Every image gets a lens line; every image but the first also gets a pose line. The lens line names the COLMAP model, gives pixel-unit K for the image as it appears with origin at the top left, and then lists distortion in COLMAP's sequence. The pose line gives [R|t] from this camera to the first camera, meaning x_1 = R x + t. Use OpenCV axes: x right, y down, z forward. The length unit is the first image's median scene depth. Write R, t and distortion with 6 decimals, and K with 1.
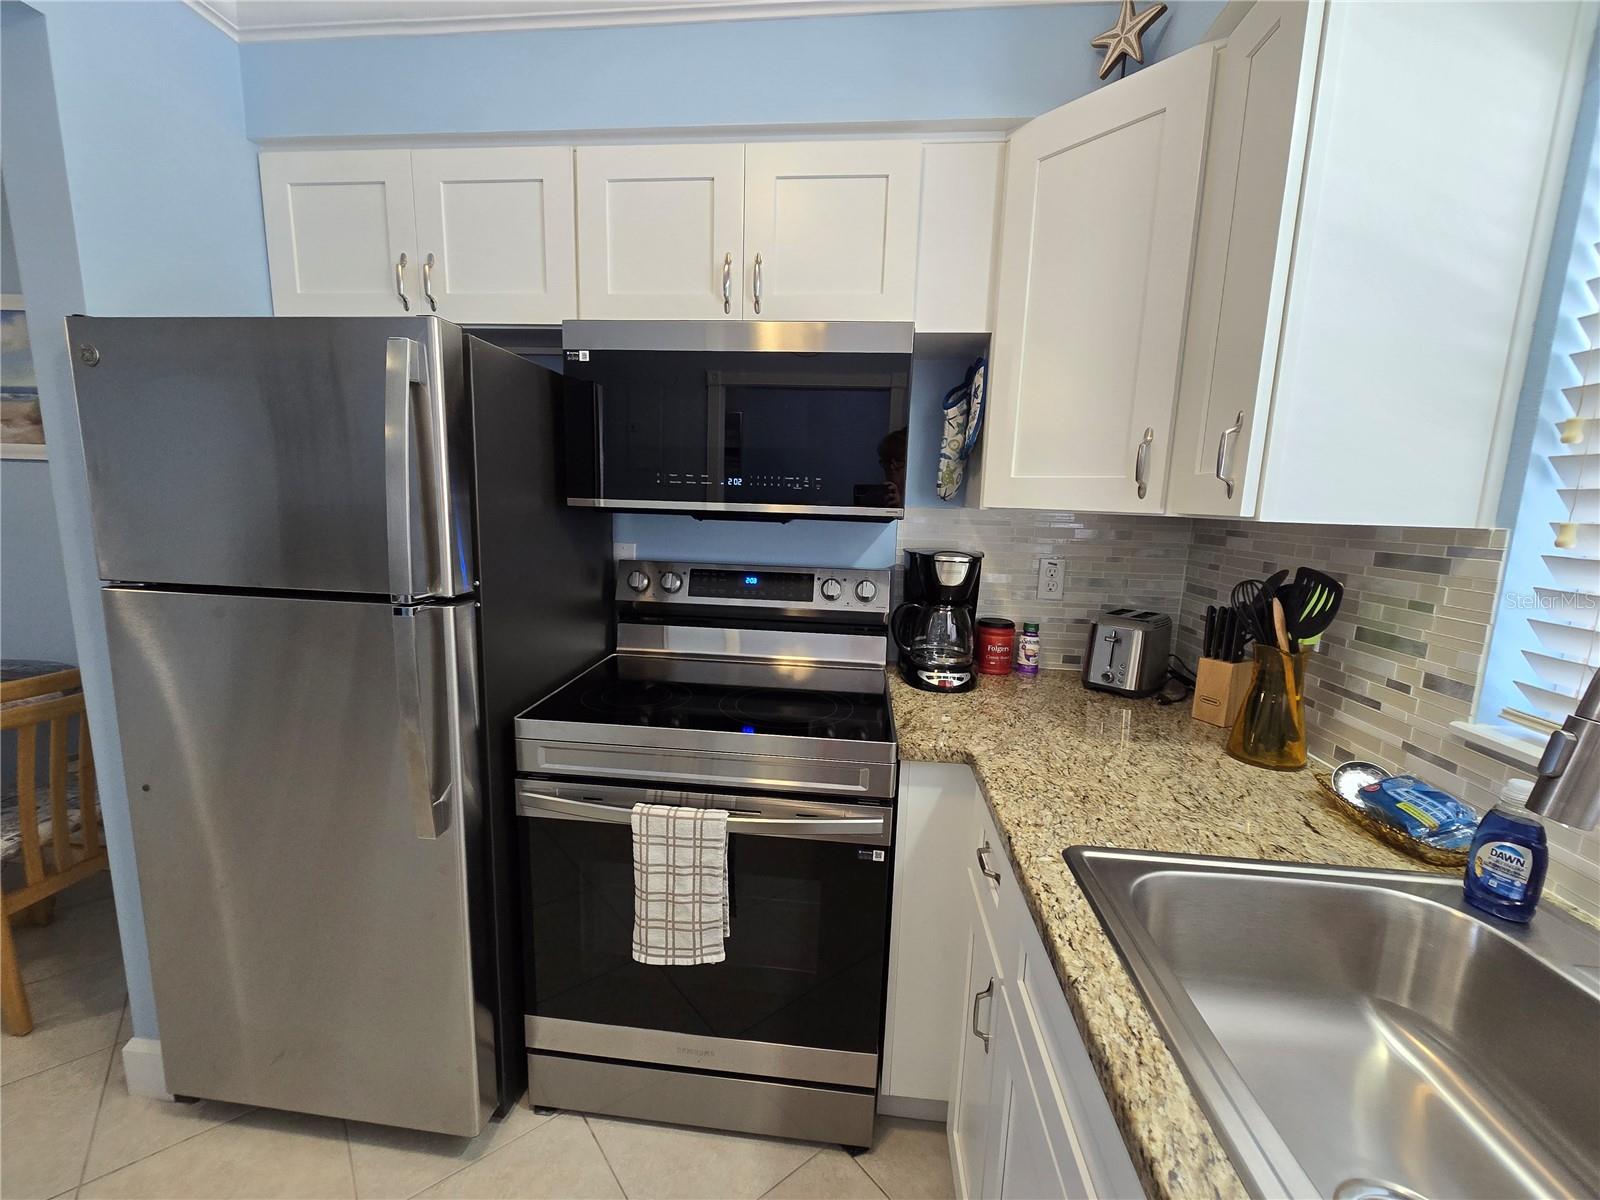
lens RADIAL K [[658.2, 0, 799.1], [0, 658.2, 605.2], [0, 0, 1]] dist [-0.003689, 0.000895]
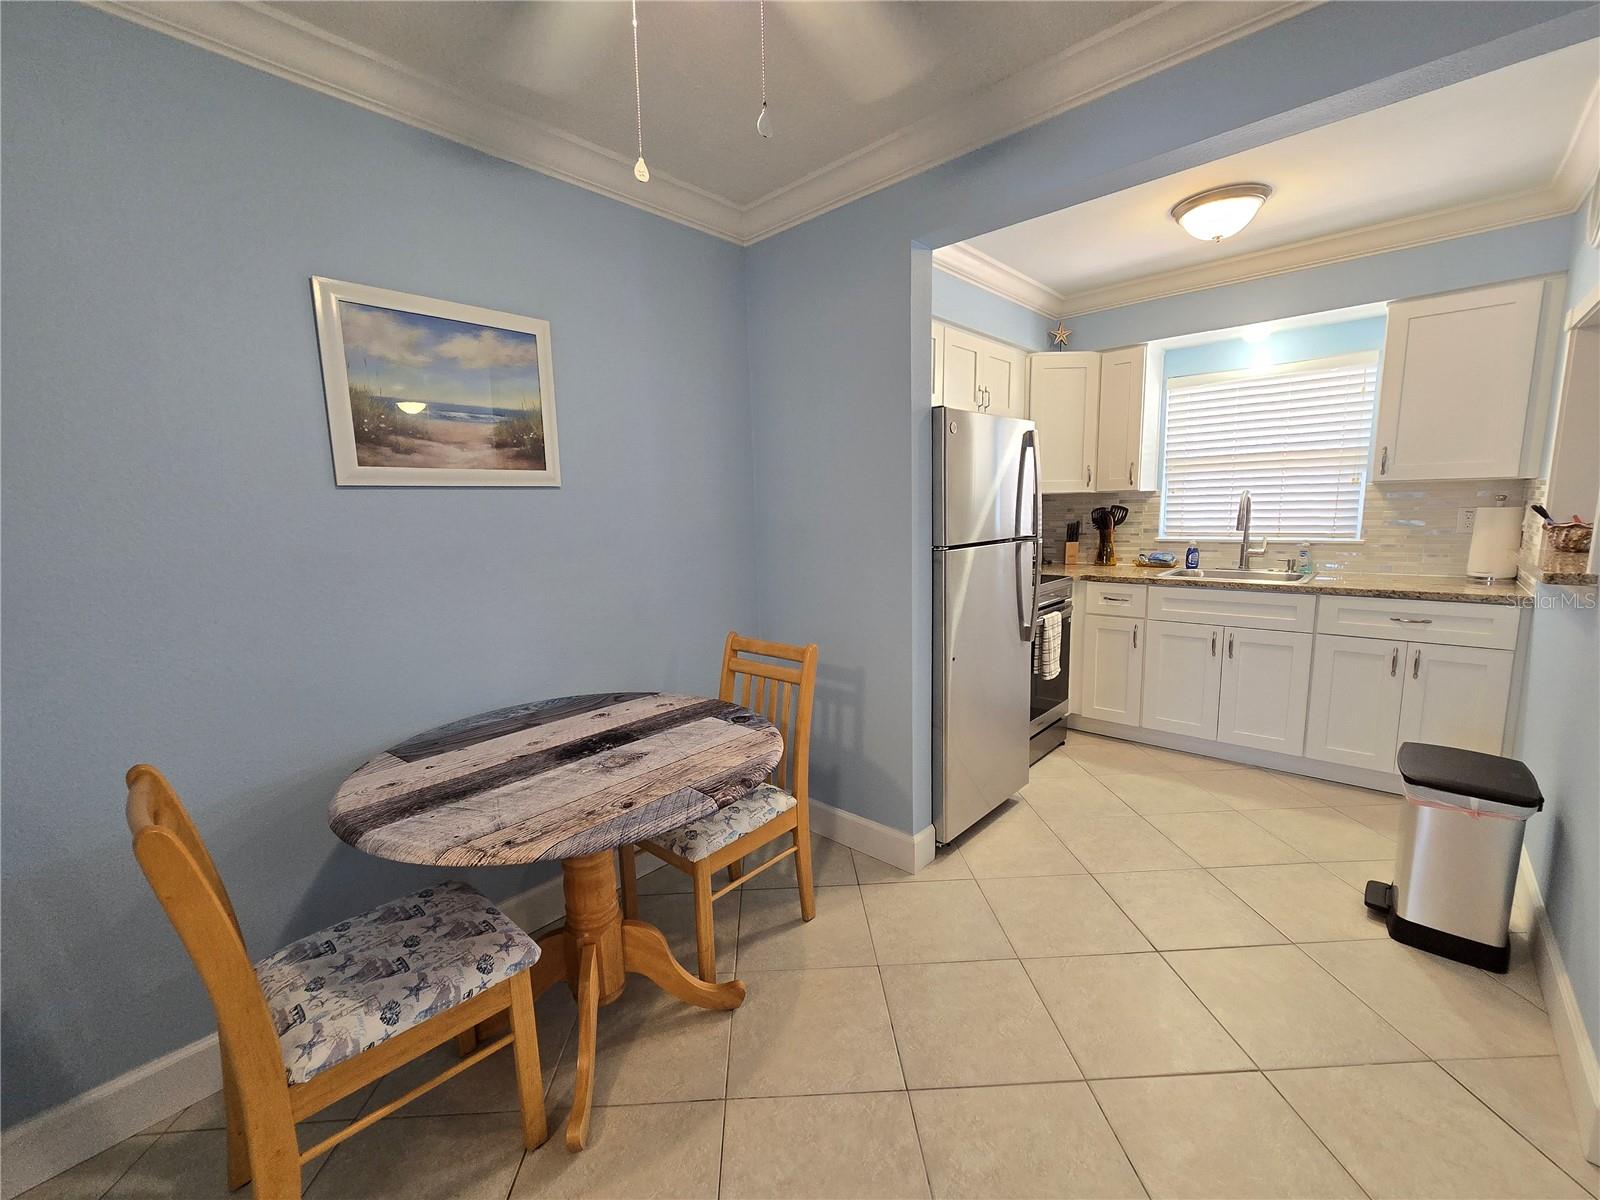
lens RADIAL K [[658.2, 0, 794.1], [0, 658.2, 604.0], [0, 0, 1]] dist [-0.003689, 0.000895]
pose [[0.599490, -0.166486, 0.782876, -2.698260], [0.175041, 0.981721, 0.074735, -0.089545], [-0.781008, 0.092232, 0.617673, 0.197216]]
